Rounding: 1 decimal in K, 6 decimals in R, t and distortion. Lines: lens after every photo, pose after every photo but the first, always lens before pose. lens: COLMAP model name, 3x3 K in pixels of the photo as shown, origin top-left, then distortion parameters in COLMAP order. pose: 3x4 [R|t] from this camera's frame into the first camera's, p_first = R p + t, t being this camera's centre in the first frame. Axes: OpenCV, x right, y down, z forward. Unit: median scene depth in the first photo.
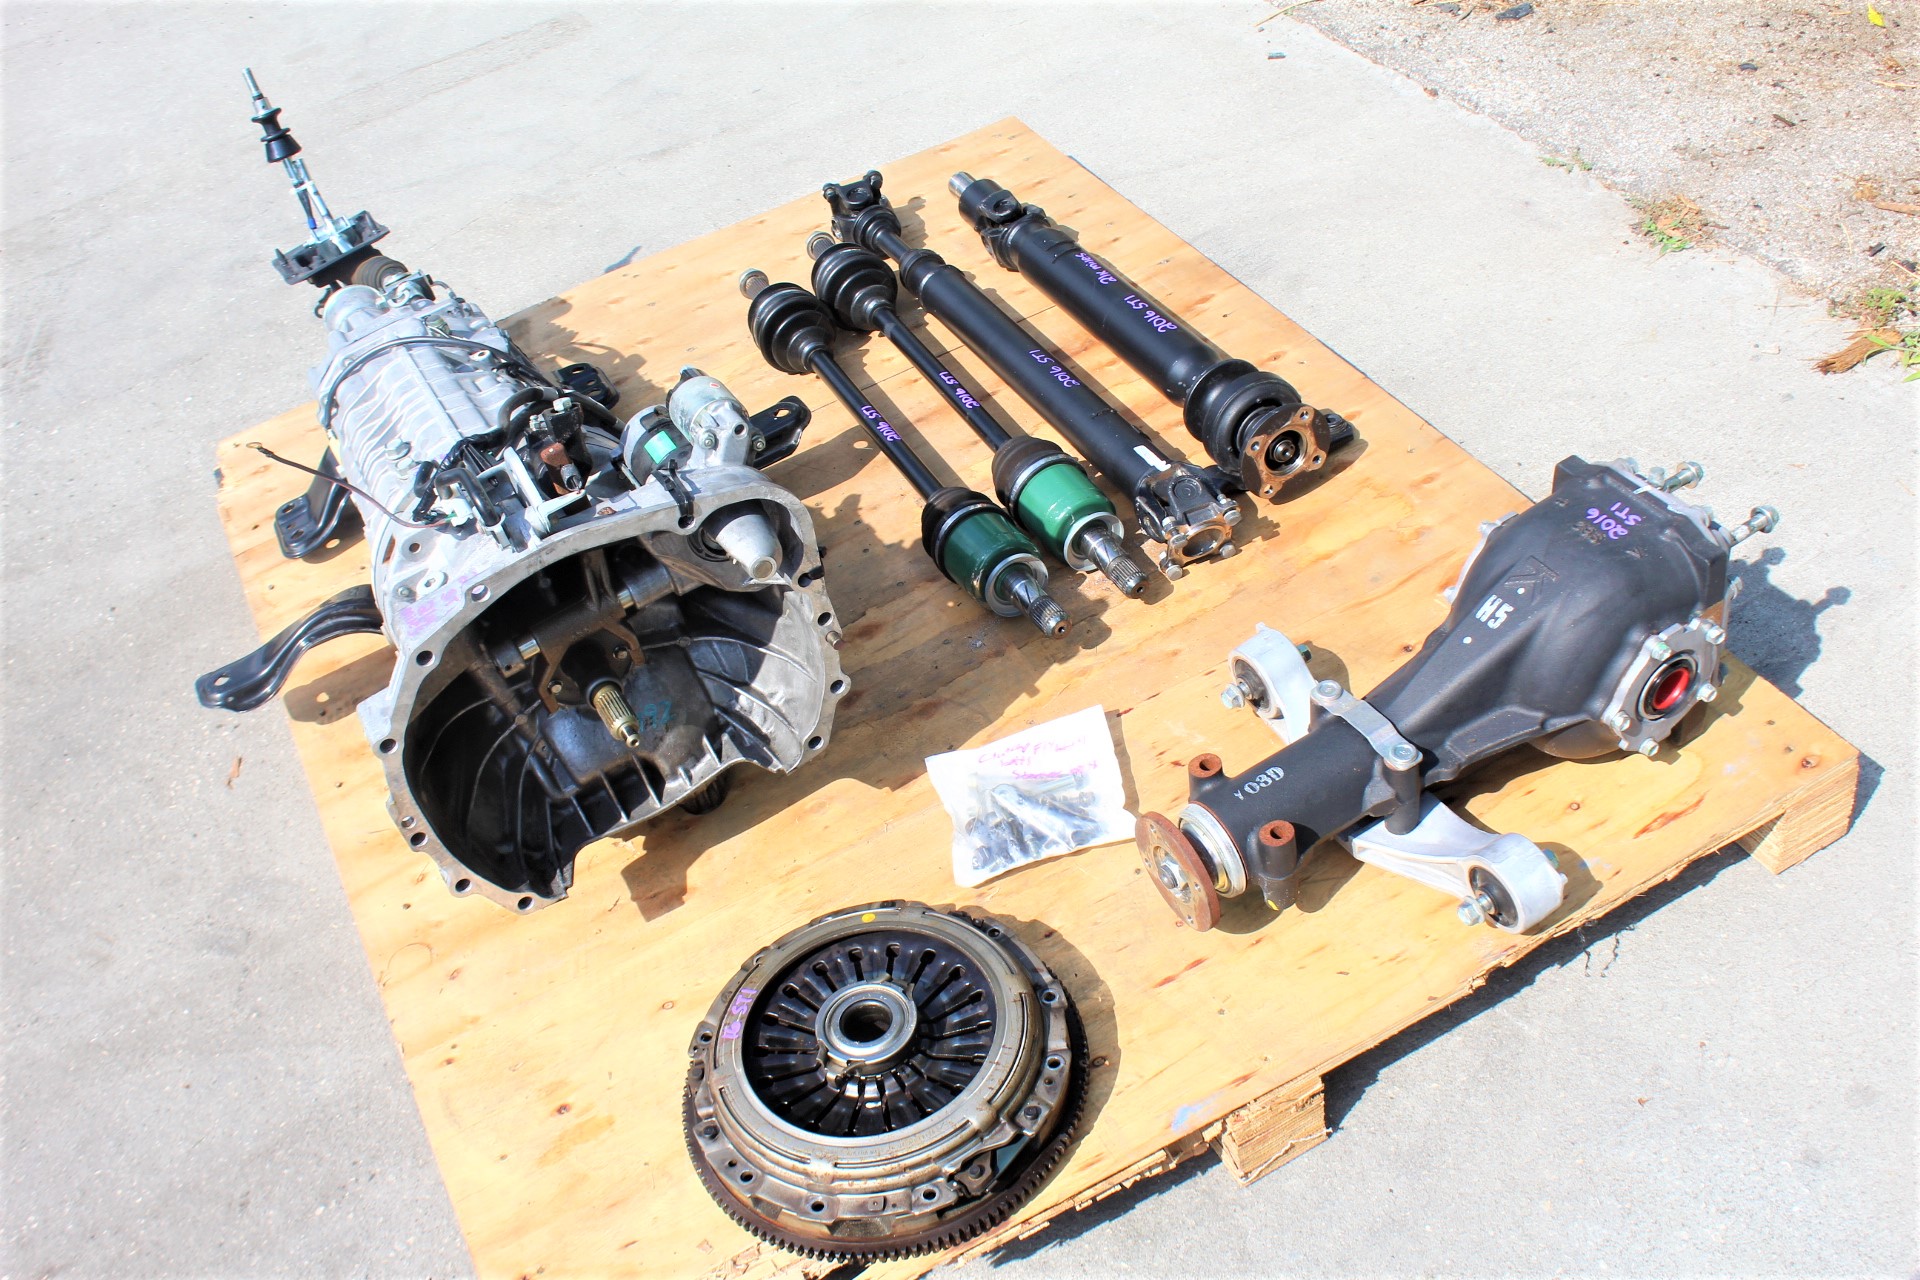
lens RADIAL K [[1688.6, 0, 961.3], [0, 1688.6, 601.0], [0, 0, 1]] dist [-0.080846, -0.004649]
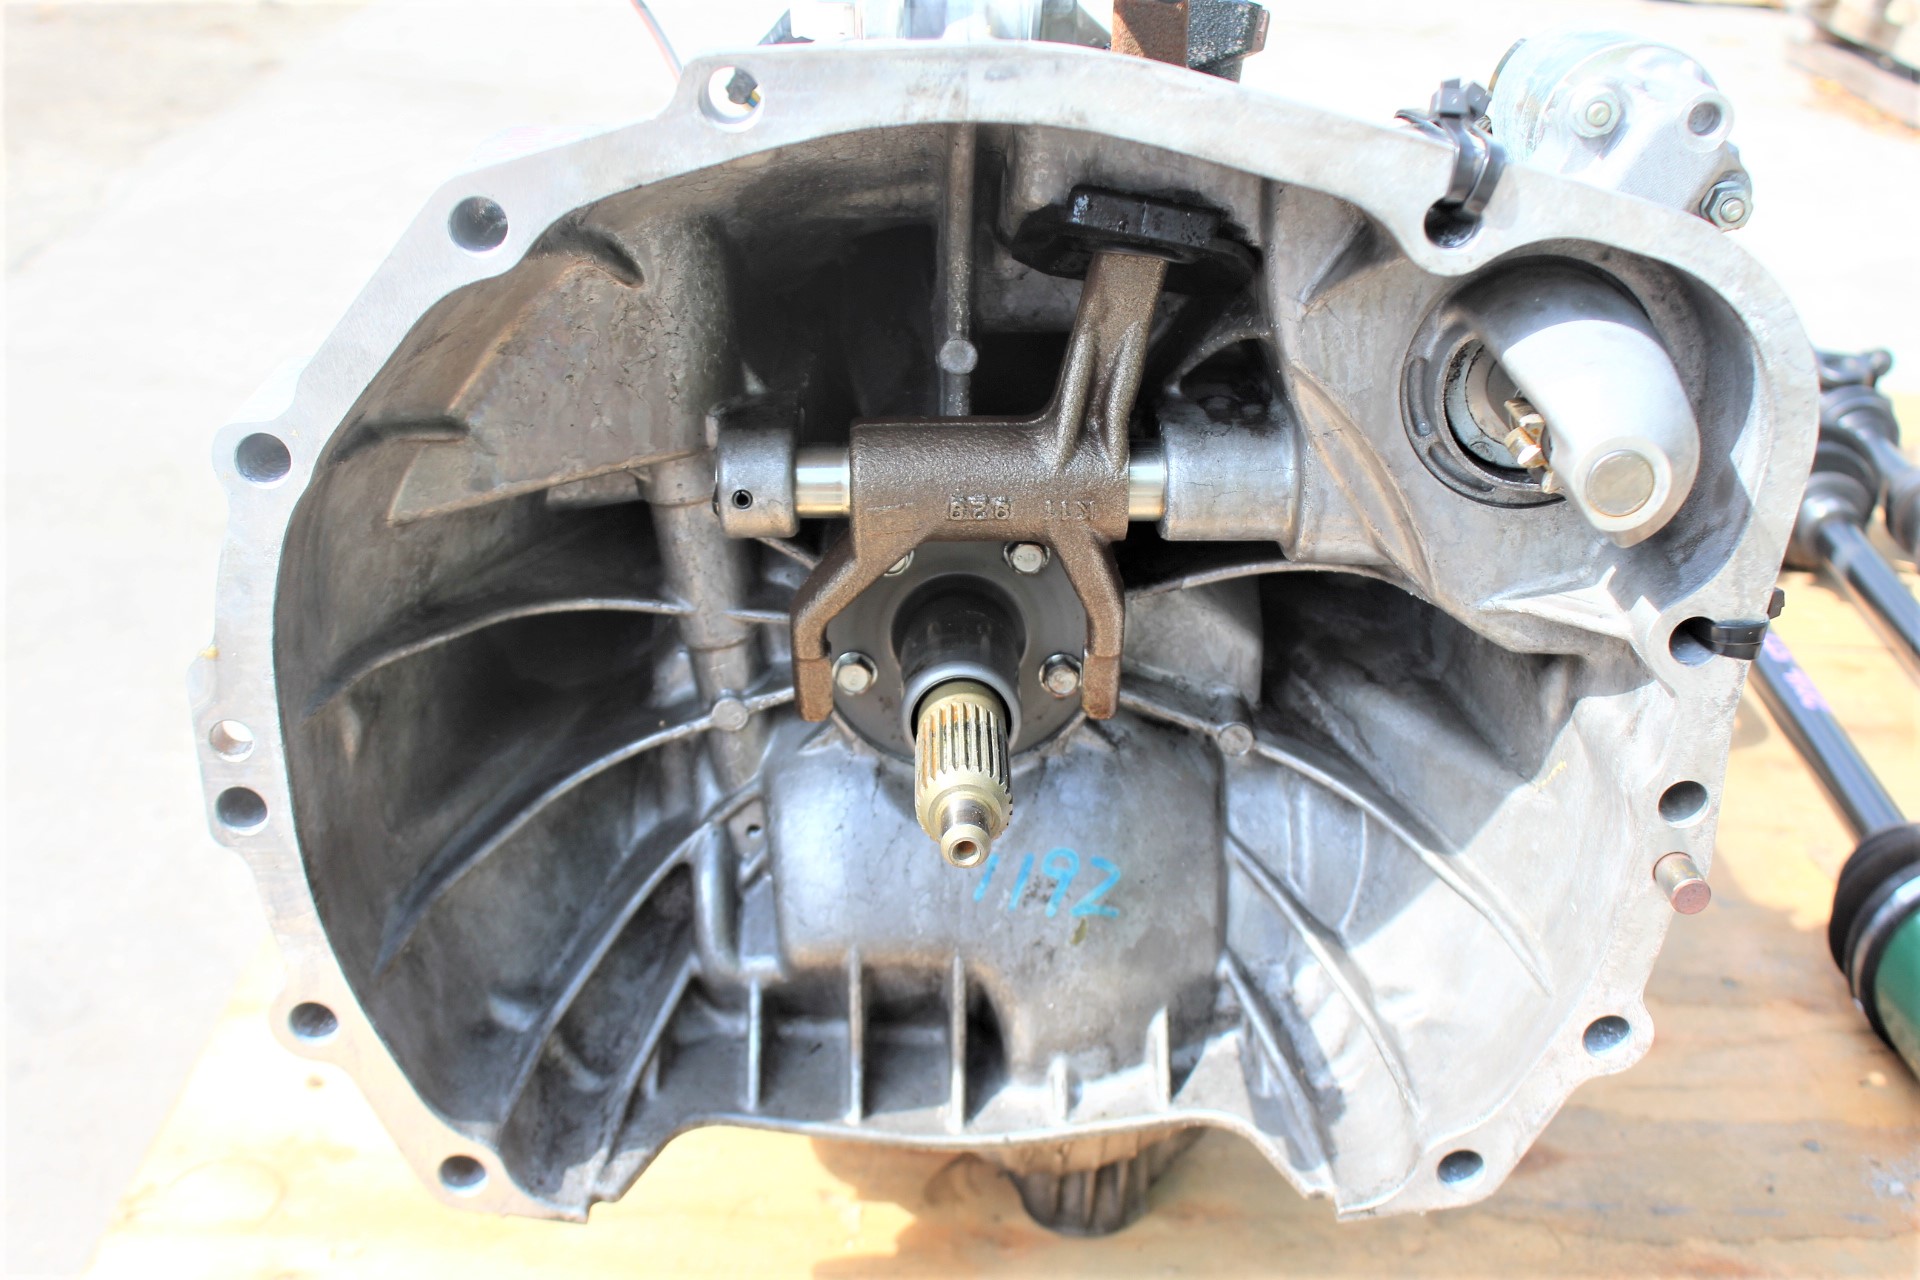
lens RADIAL K [[2391.9, 0, 961.4], [0, 2391.9, 569.8], [0, 0, 1]] dist [-0.095192, -0.013547]
pose [[0.858844, 0.395134, -0.325969, -0.066516], [-0.457041, 0.878466, -0.139324, 0.090403], [0.231301, 0.268639, 0.935058, 0.523793]]
